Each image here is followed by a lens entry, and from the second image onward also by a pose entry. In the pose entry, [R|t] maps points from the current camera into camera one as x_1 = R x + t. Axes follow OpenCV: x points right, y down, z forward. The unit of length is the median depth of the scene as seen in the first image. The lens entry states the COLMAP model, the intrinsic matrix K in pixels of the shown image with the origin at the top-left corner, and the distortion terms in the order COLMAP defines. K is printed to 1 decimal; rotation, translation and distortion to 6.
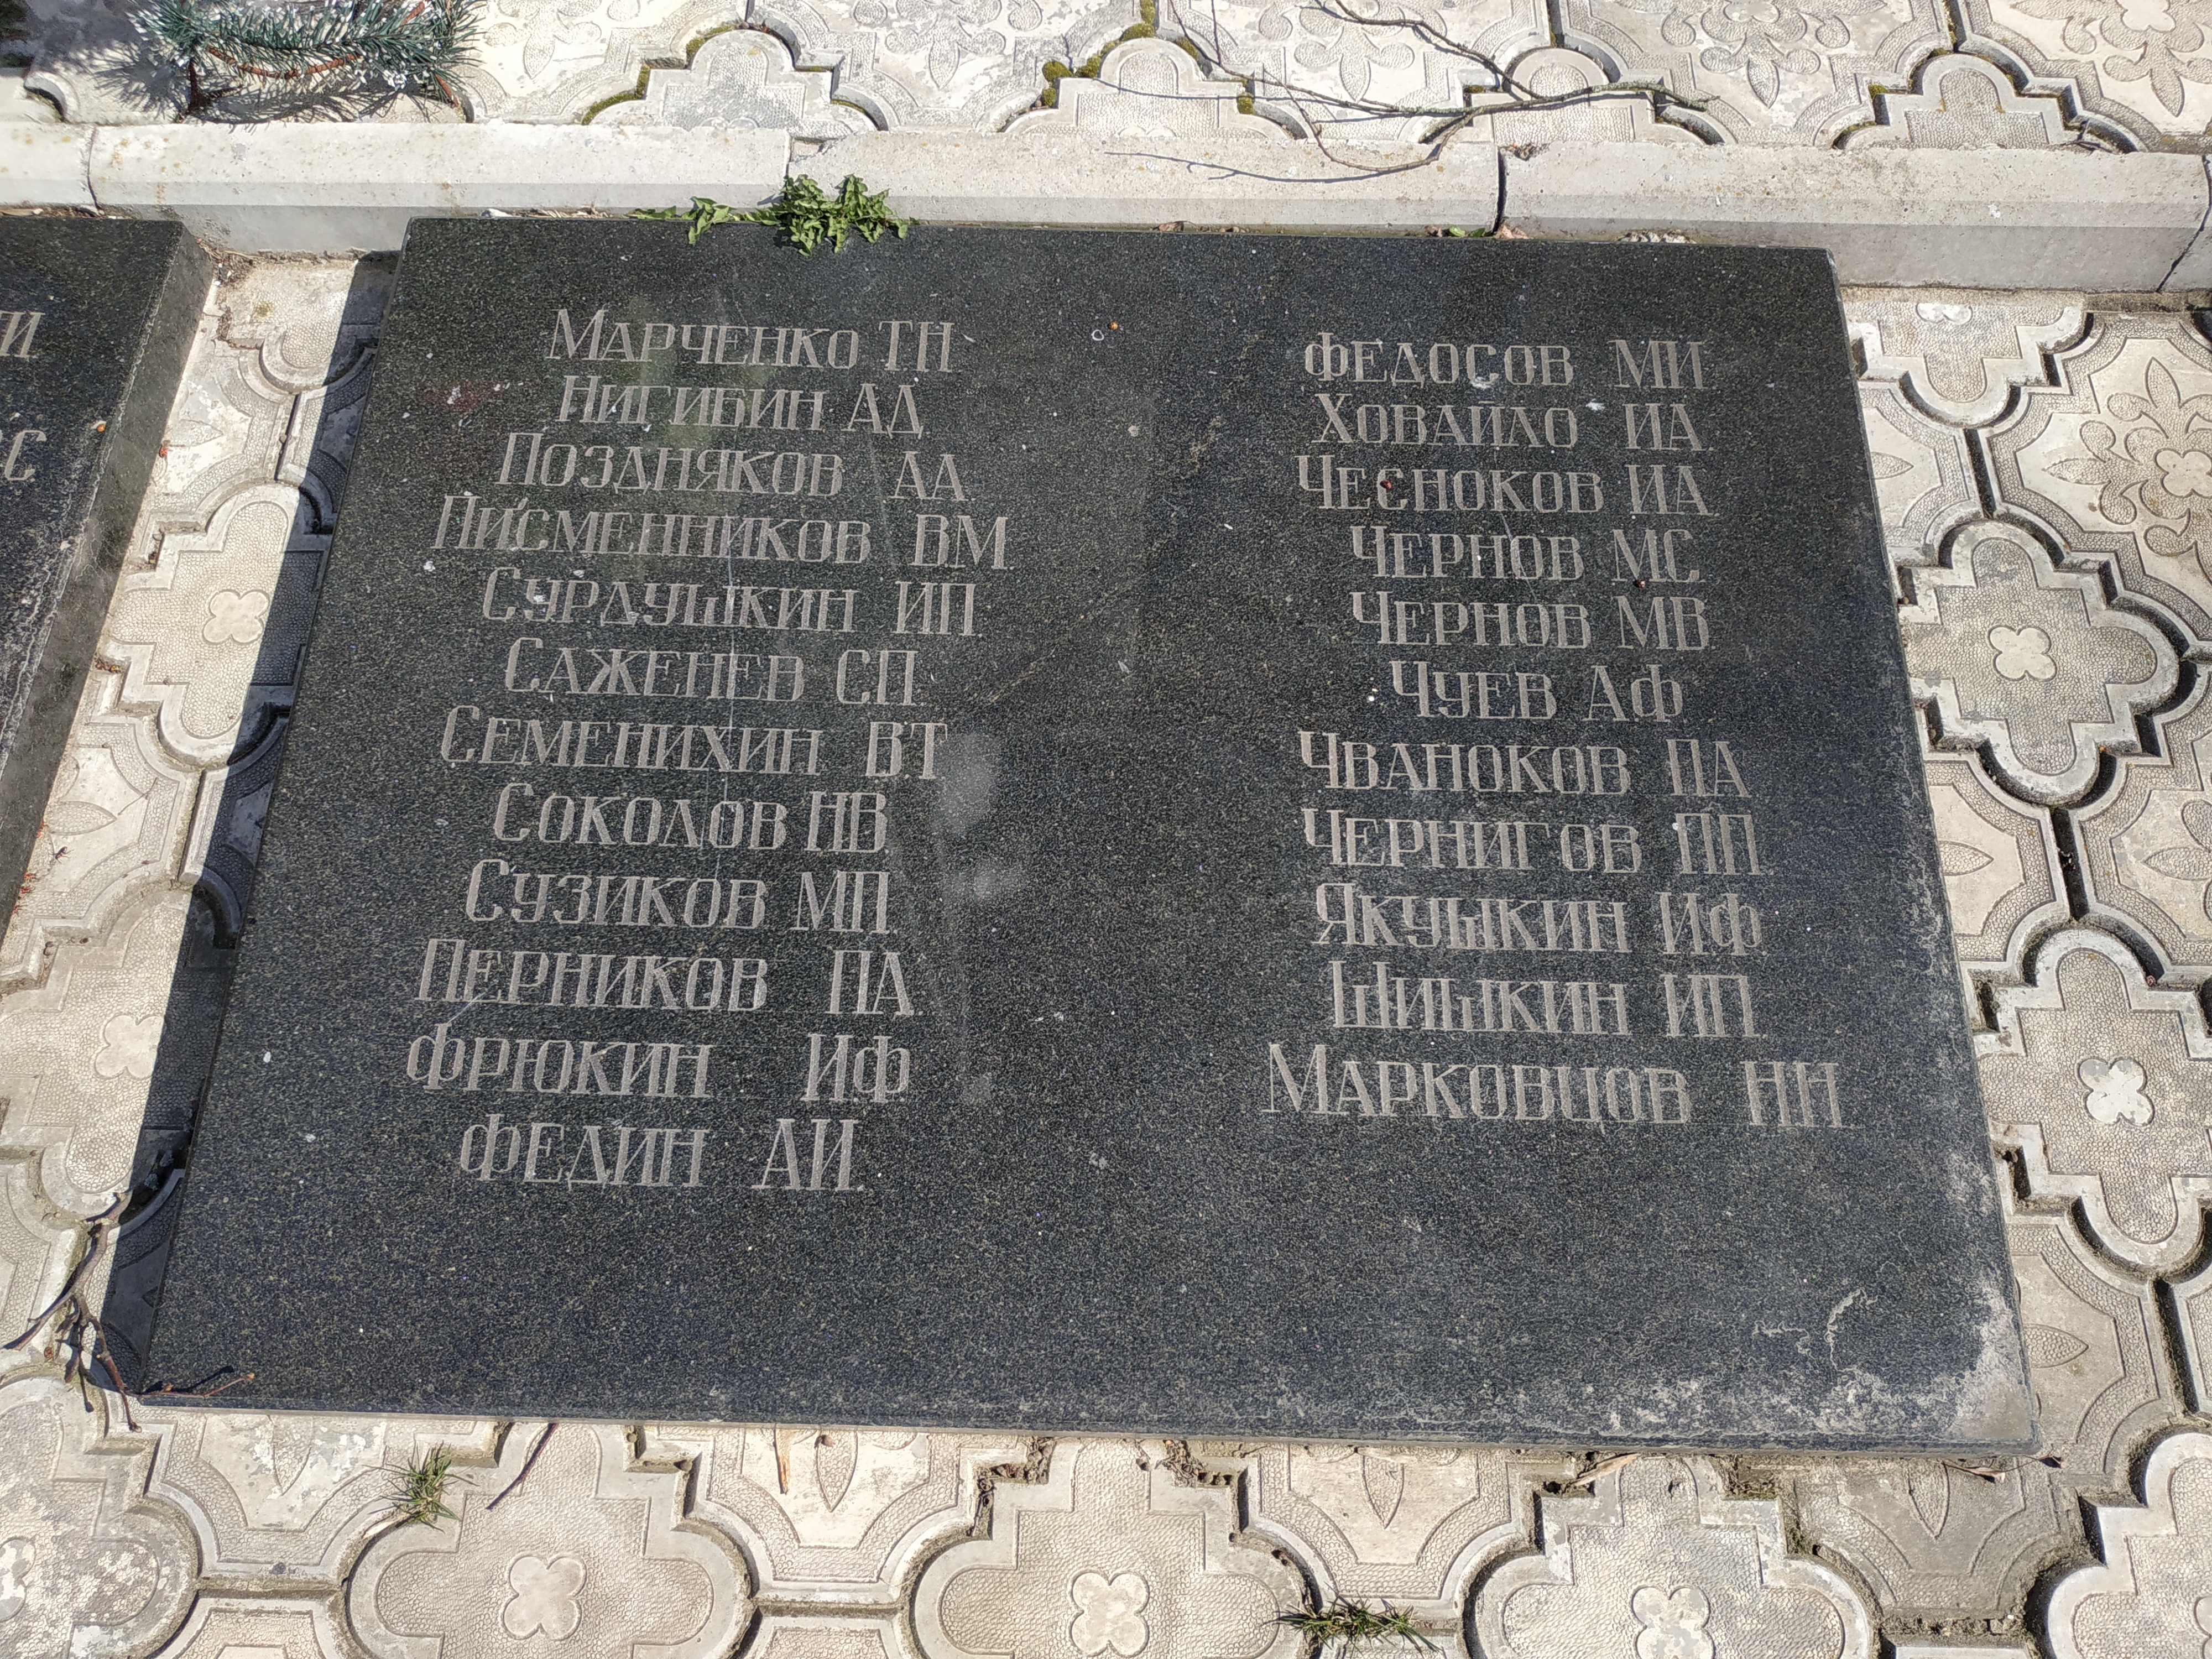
lens RADIAL K [[1531.9, 0, 1106.6], [0, 1531.9, 752.5], [0, 0, 1]] dist [-0.005854, -0.005102]
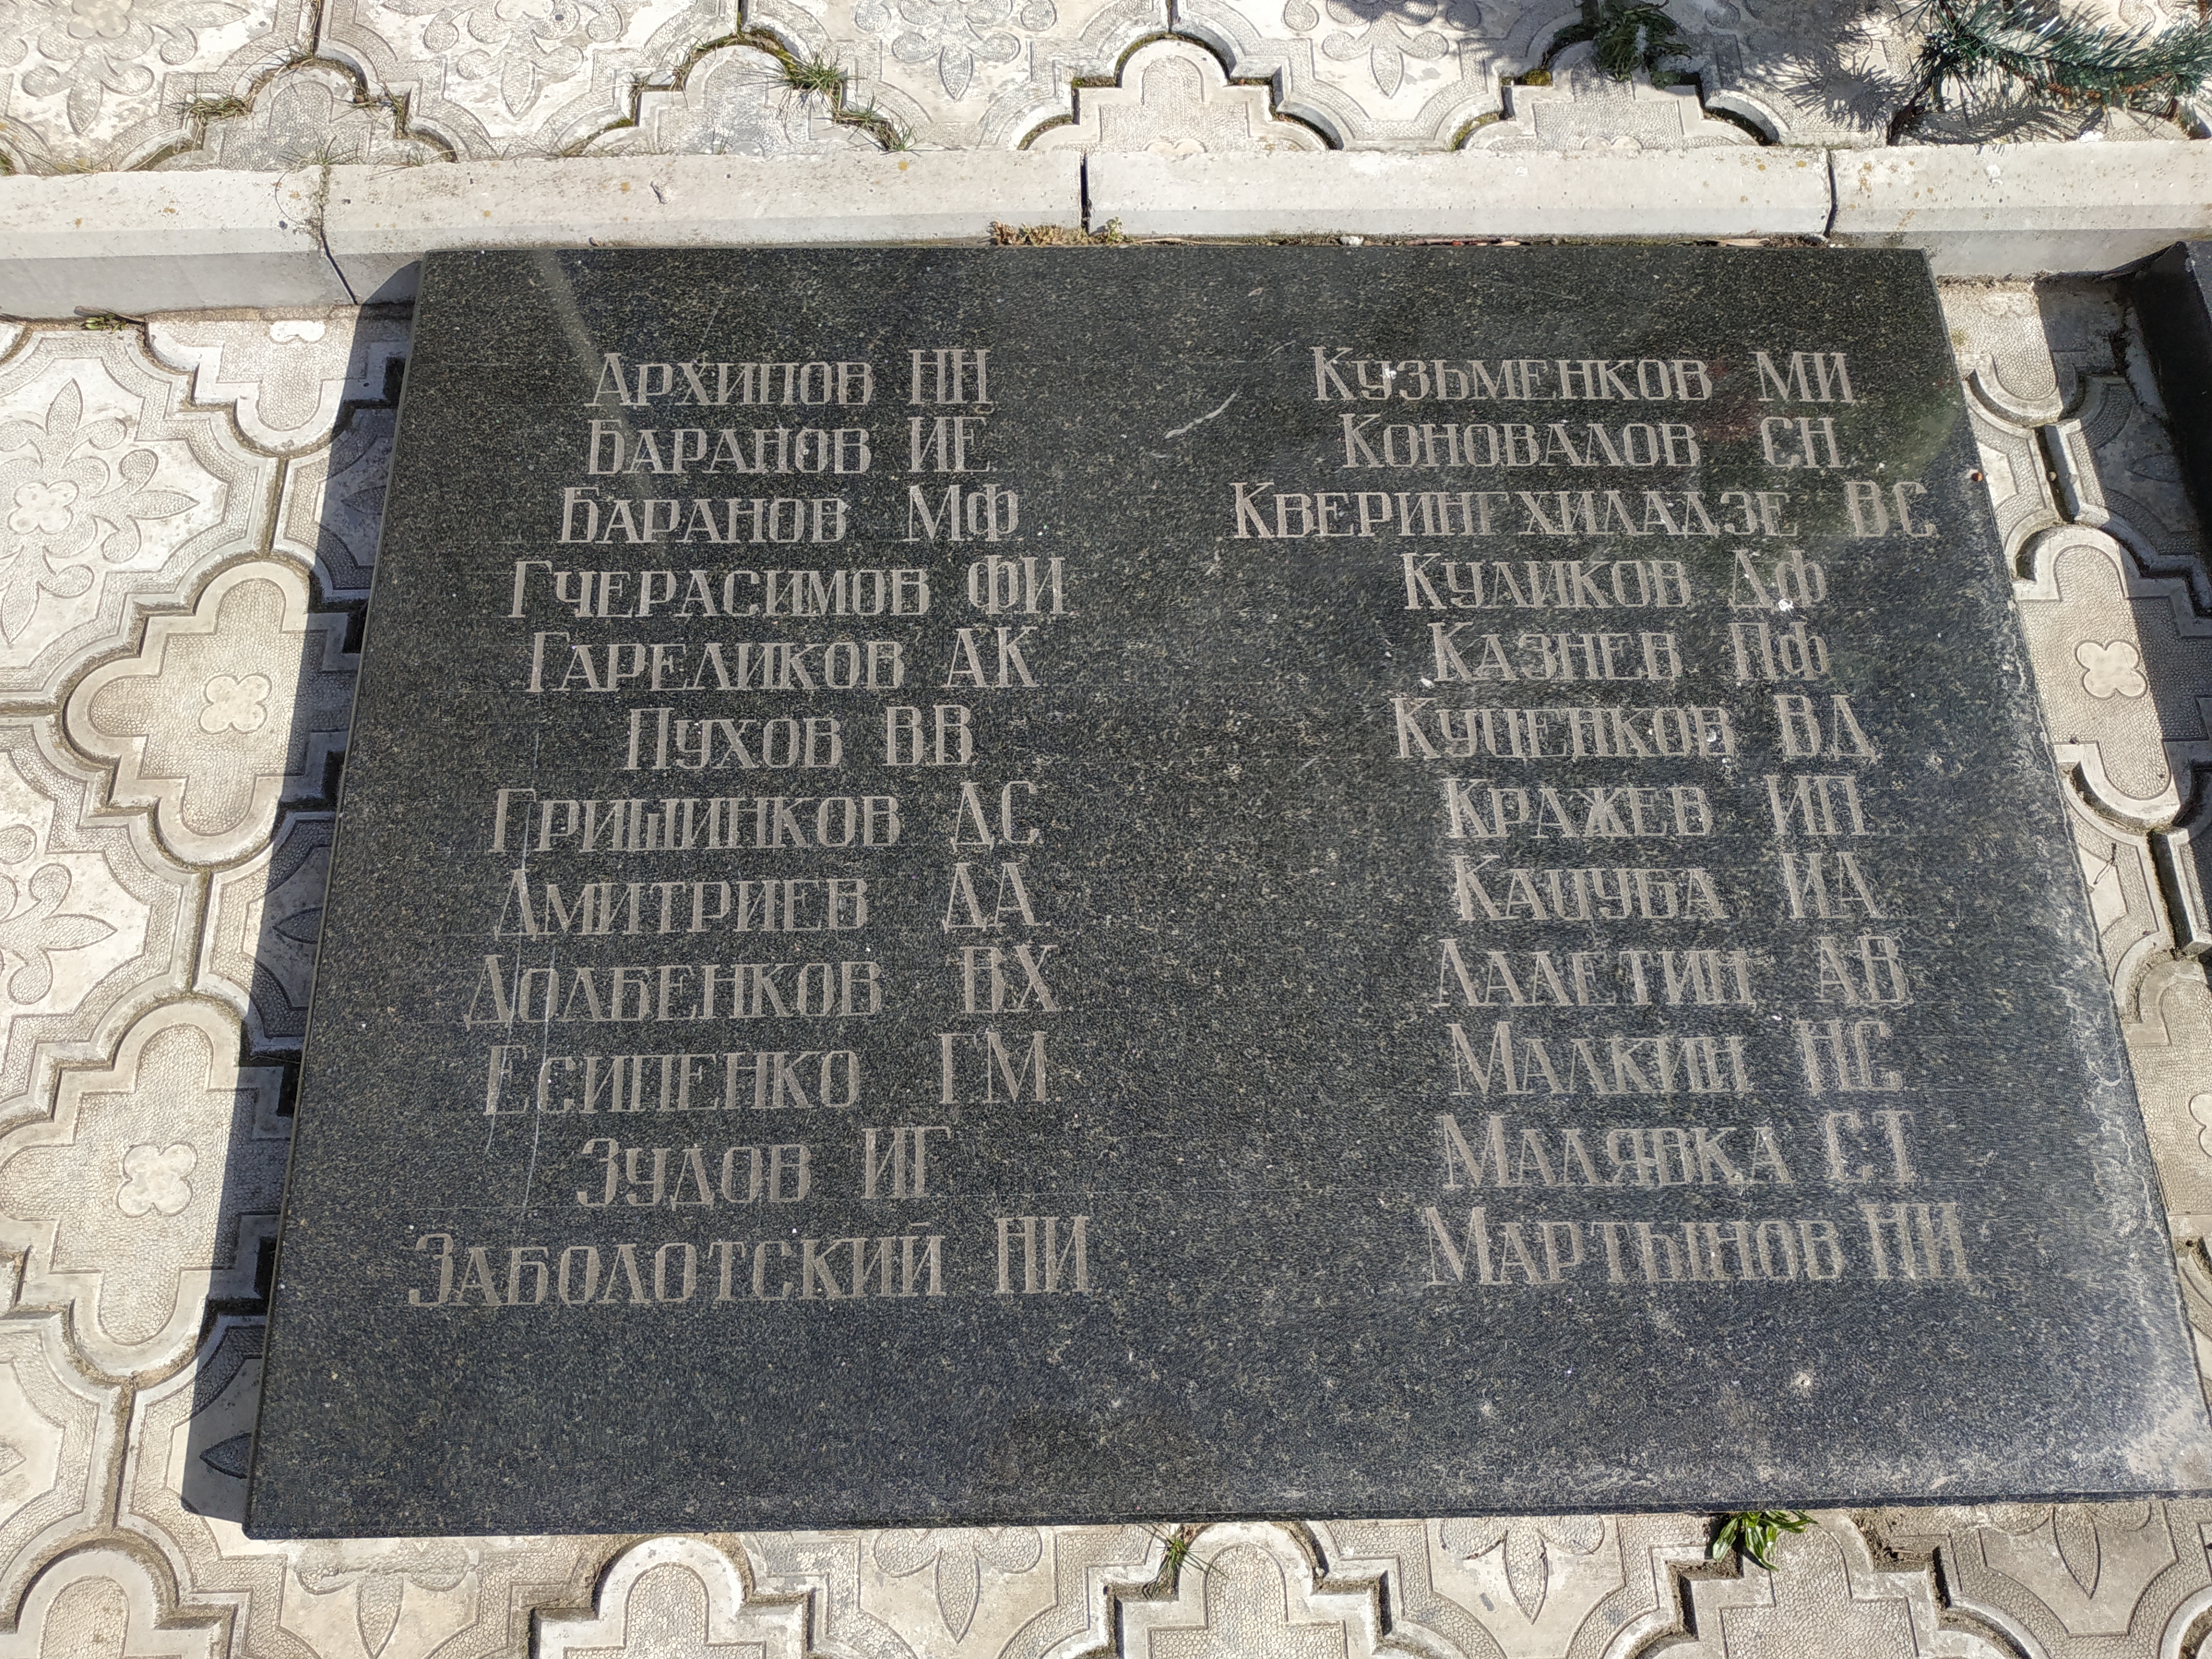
lens RADIAL K [[1596.5, 0, 1106.0], [0, 1596.5, 829.5], [0, 0, 1]] dist [0.019524, -0.039631]
pose [[0.998653, -0.041160, 0.031579, -1.120525], [0.040569, 0.998993, 0.019150, -0.031599], [-0.032336, -0.017843, 0.999318, 0.031735]]
